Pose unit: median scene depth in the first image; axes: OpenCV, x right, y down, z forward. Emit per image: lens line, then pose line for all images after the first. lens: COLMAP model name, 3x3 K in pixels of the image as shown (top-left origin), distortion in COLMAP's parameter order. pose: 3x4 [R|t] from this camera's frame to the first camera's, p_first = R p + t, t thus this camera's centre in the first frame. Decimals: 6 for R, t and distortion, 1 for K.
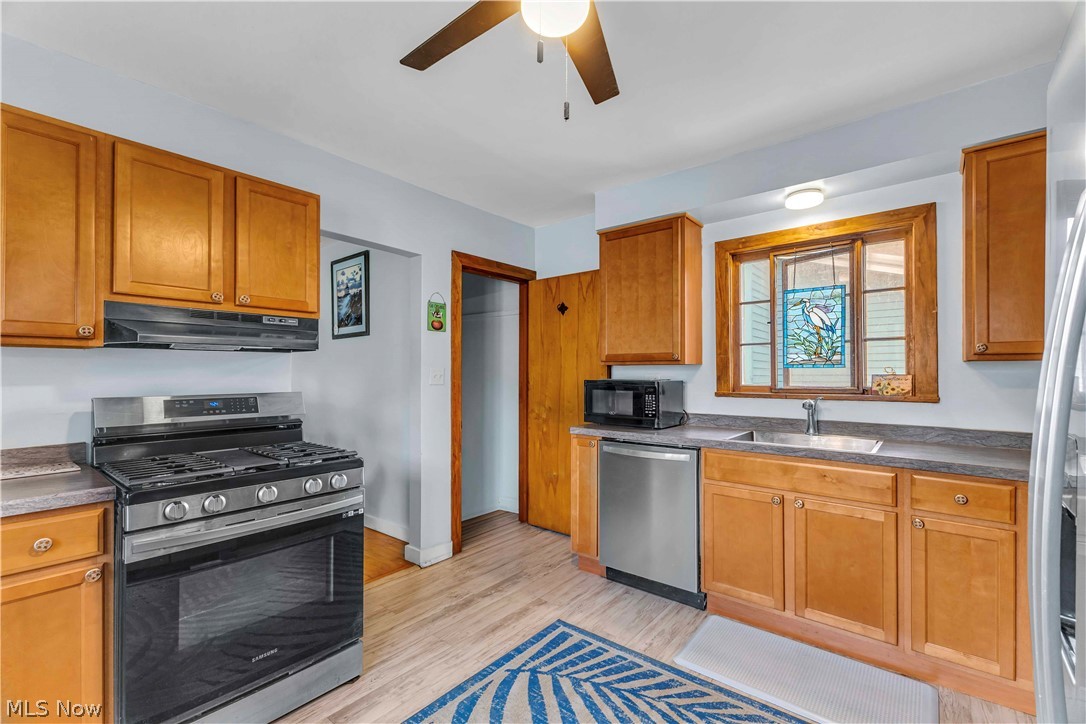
lens RADIAL K [[477.0, 0, 546.1], [0, 477.0, 372.4], [0, 0, 1]] dist [0.012791, -0.001463]
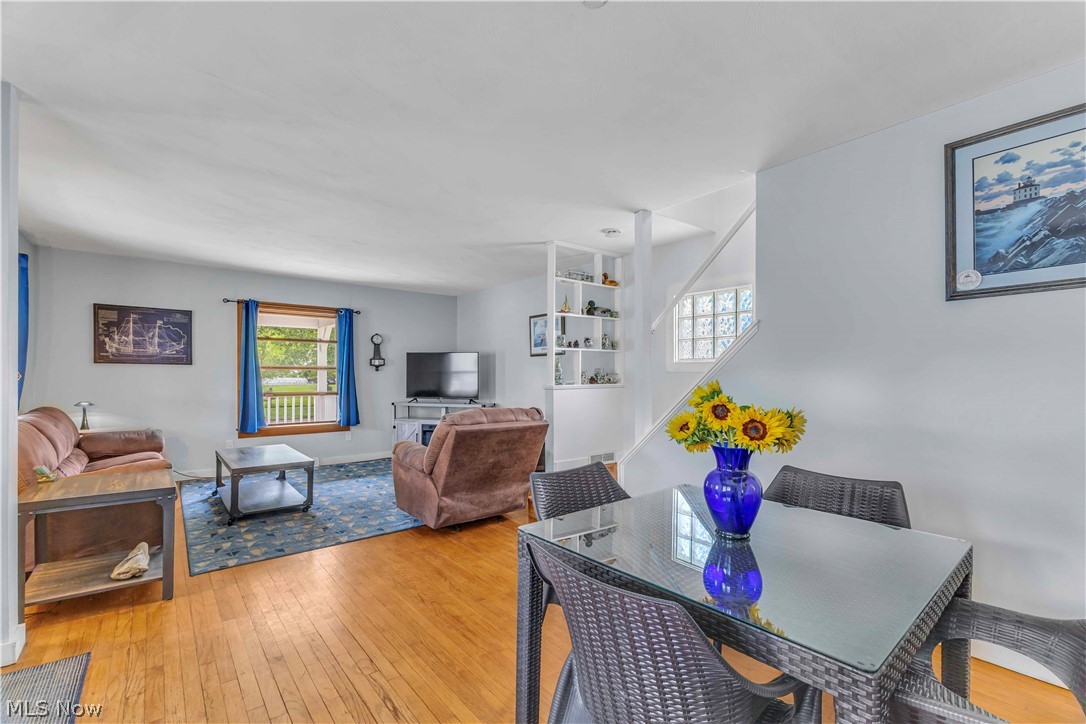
lens RADIAL K [[477.0, 0, 543.0], [0, 477.0, 372.4], [0, 0, 1]] dist [0.012791, -0.001463]
pose [[0.978138, 0.003339, -0.207929, -1.107660], [-0.003727, 0.999992, -0.001472, 0.011686], [0.207922, 0.002215, 0.978143, 0.618603]]
